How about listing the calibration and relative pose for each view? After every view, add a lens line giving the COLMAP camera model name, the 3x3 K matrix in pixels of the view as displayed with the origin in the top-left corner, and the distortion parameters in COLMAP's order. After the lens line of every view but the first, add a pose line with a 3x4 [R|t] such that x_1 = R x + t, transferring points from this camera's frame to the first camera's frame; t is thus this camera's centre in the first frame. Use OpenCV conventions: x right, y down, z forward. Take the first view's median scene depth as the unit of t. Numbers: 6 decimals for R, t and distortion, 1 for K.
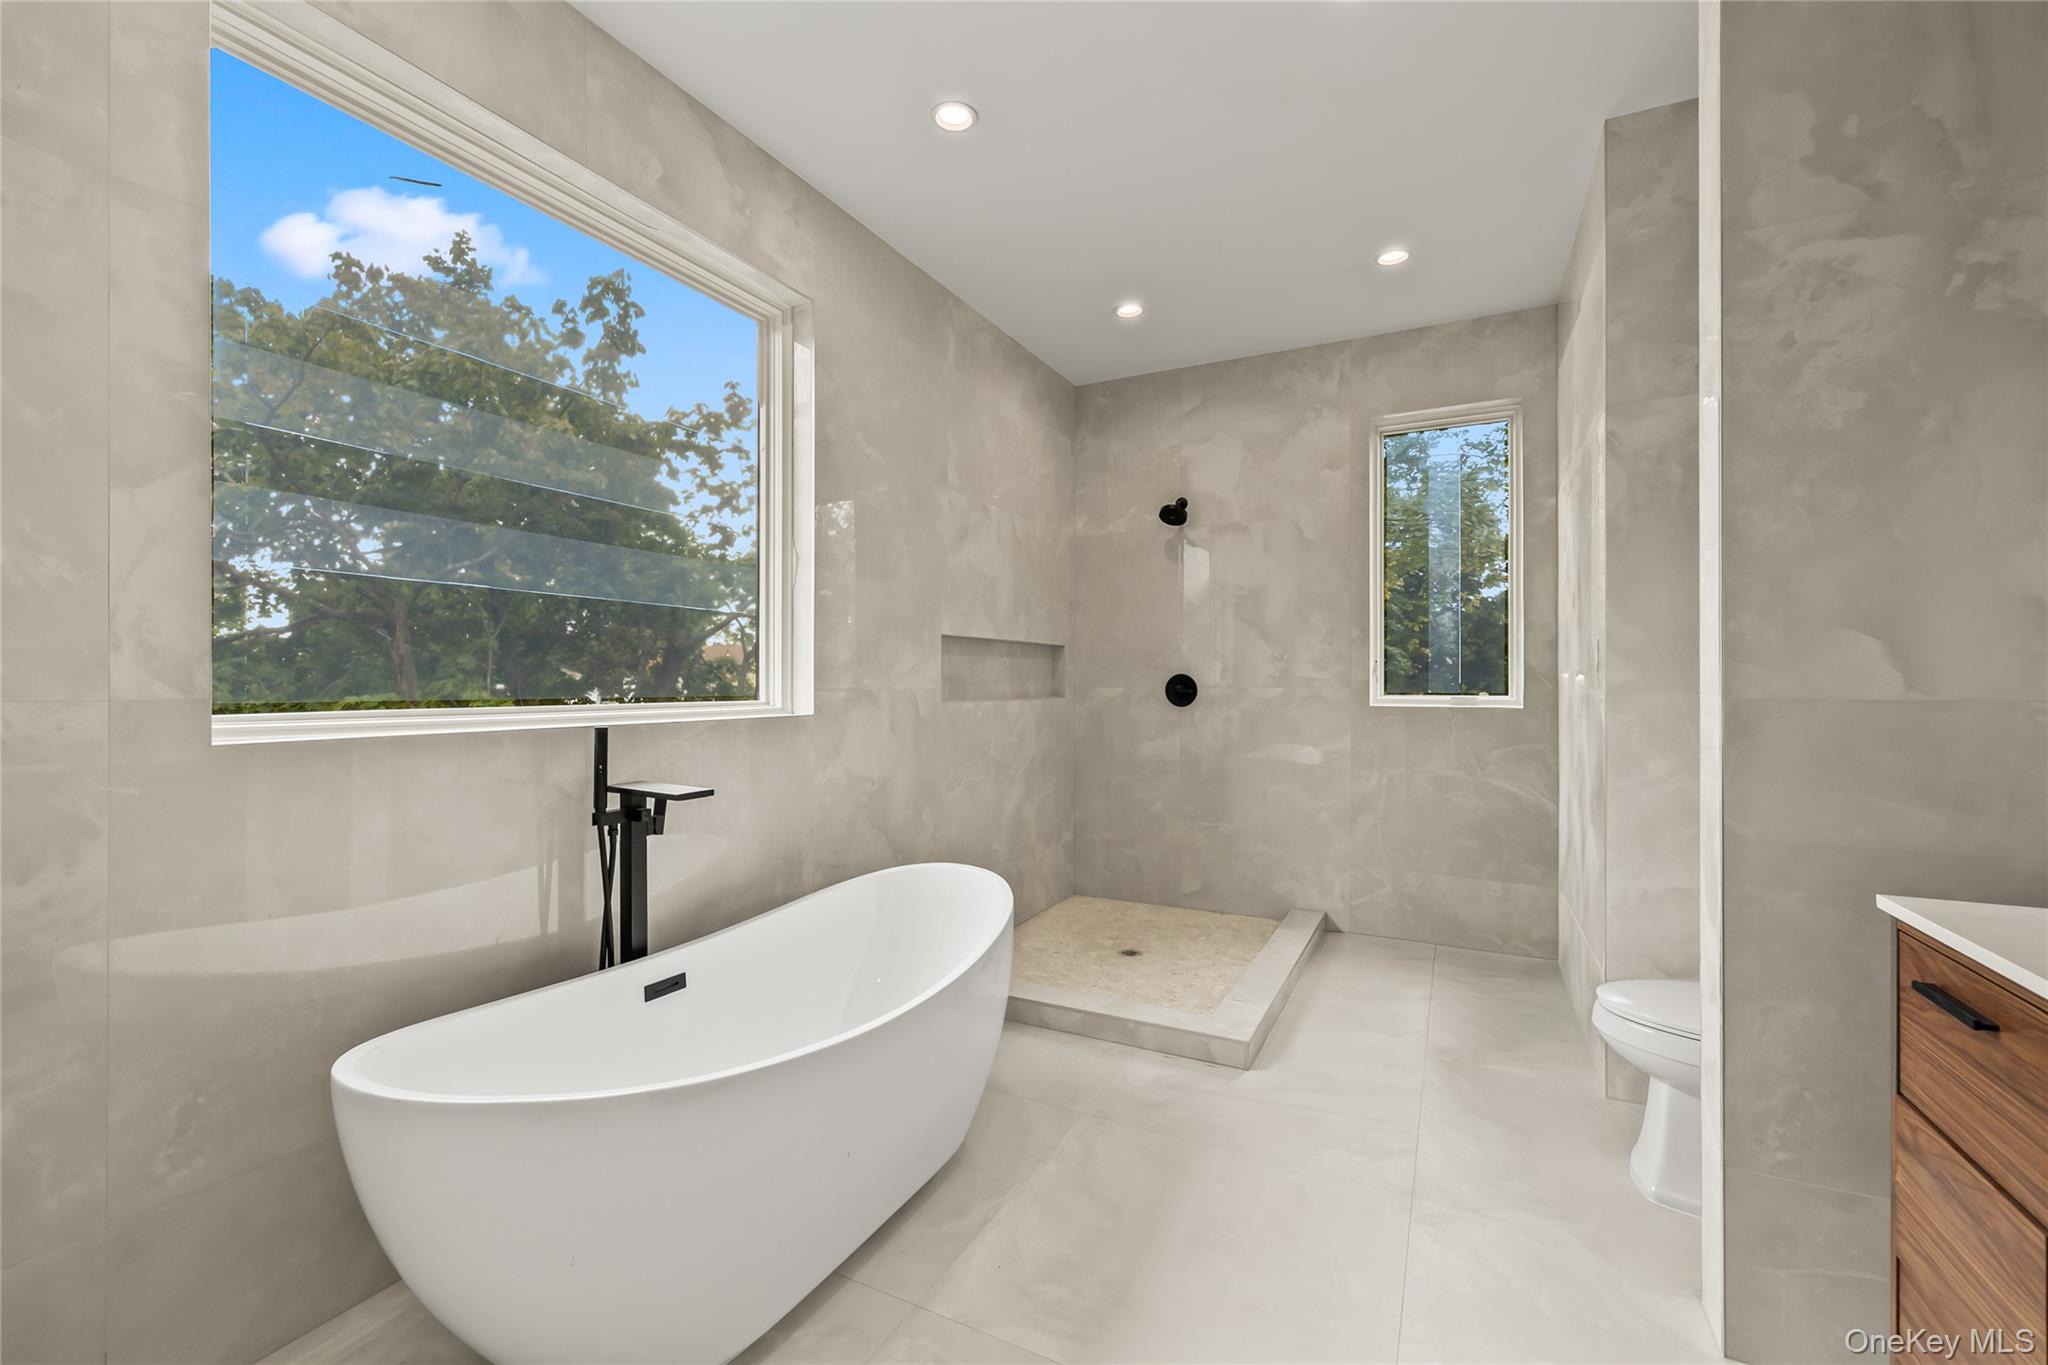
lens RADIAL K [[865.3, 0, 1017.1], [0, 865.3, 680.7], [0, 0, 1]] dist [0.003746, 0.001280]
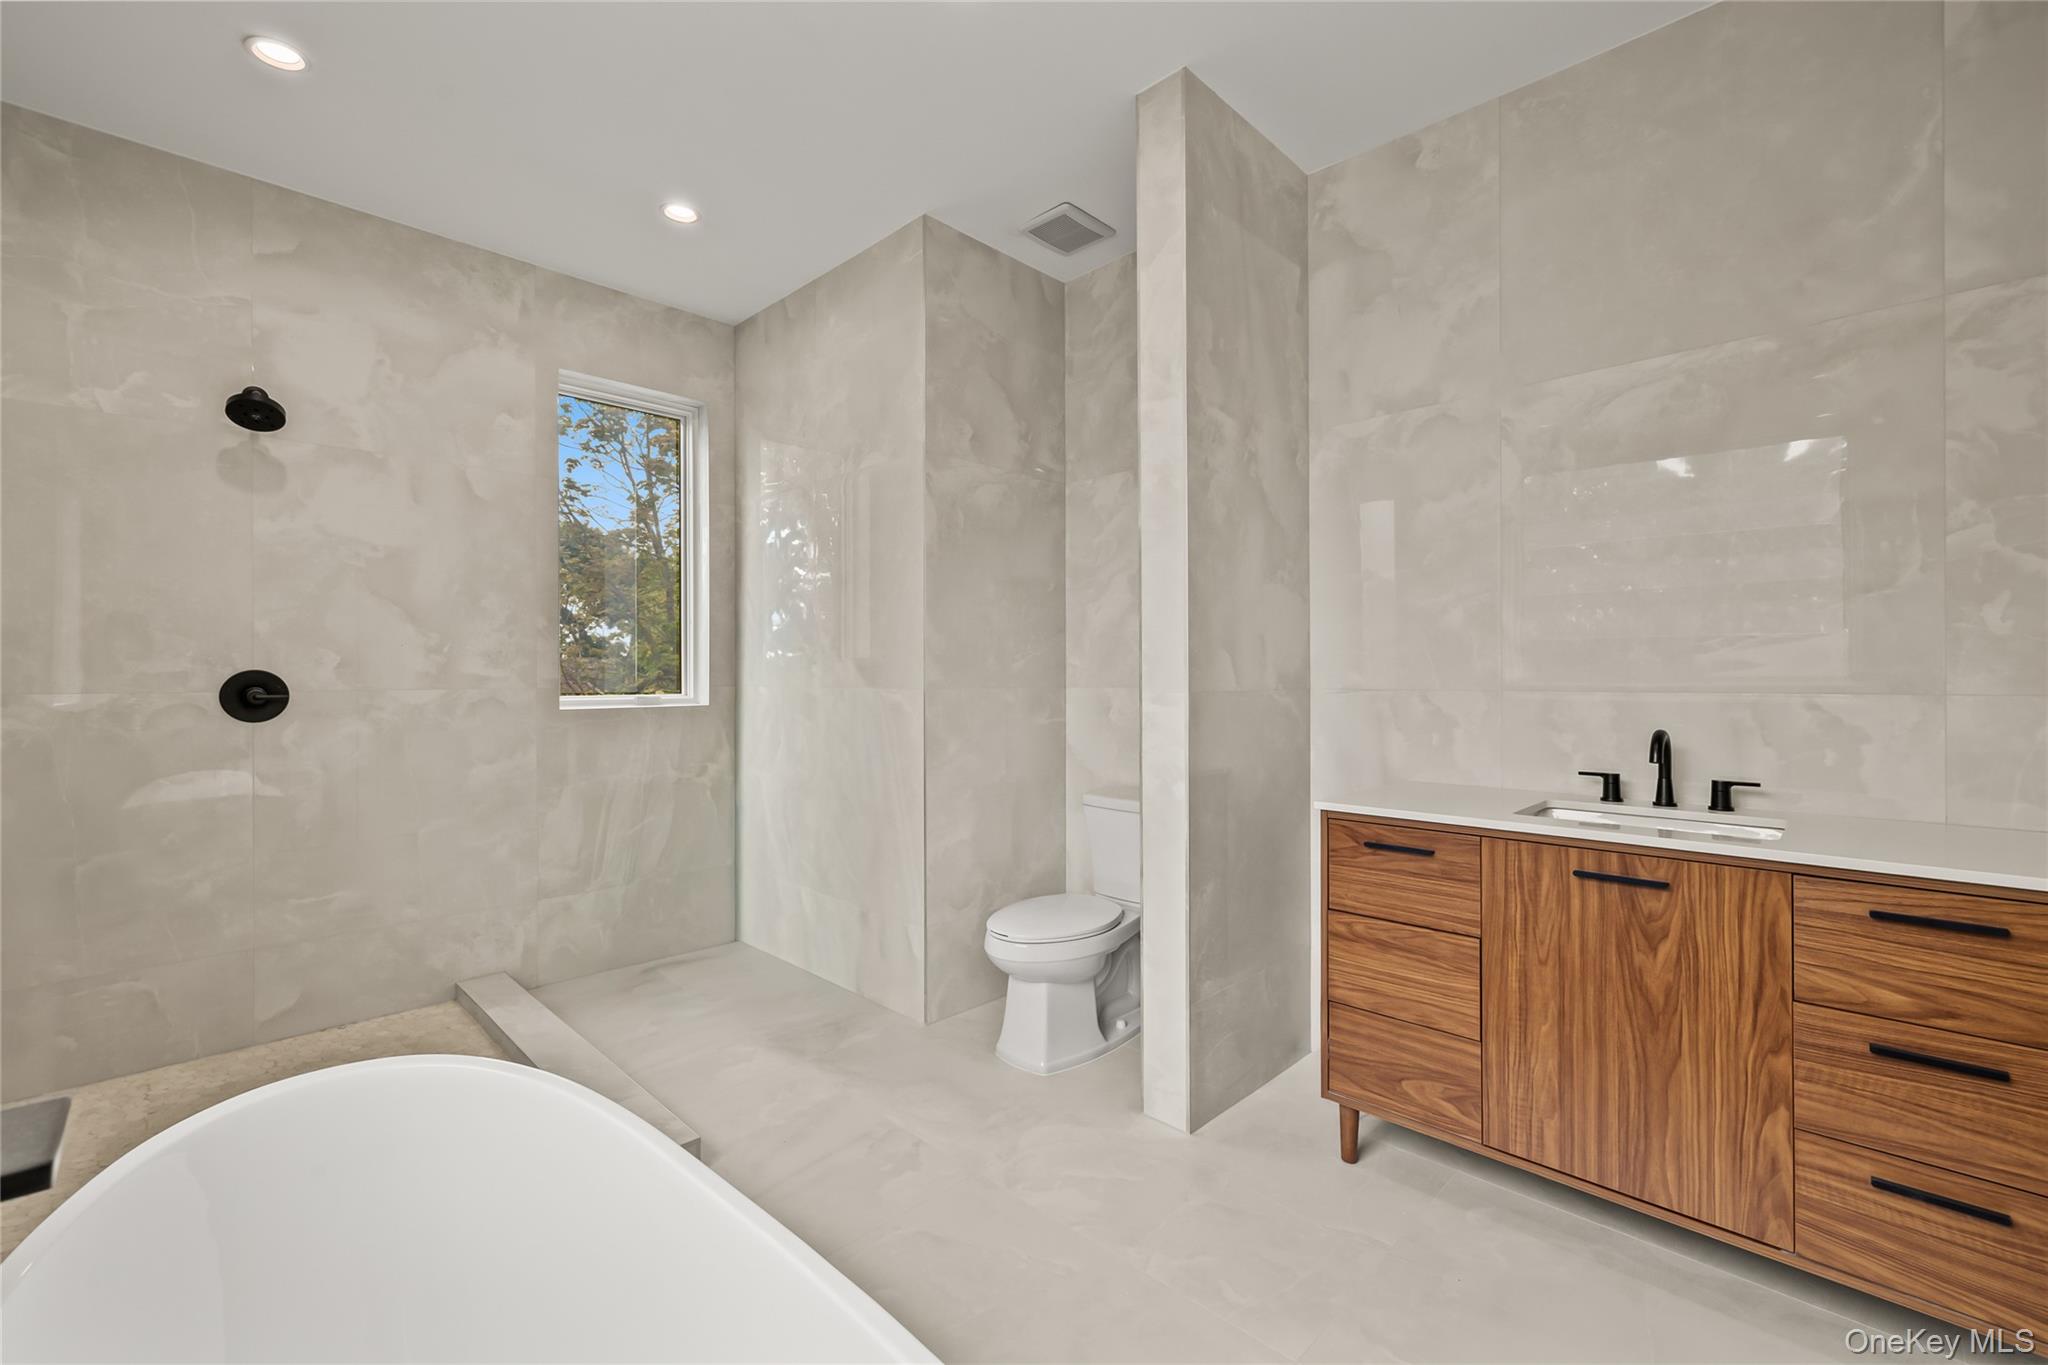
lens RADIAL K [[865.3, 0, 1014.3], [0, 865.3, 678.1], [0, 0, 1]] dist [0.003746, 0.001280]
pose [[0.306076, -0.002084, 0.952005, -0.256032], [0.000838, 0.999998, 0.001920, -0.002794], [-0.952007, 0.000211, 0.306077, 0.308936]]
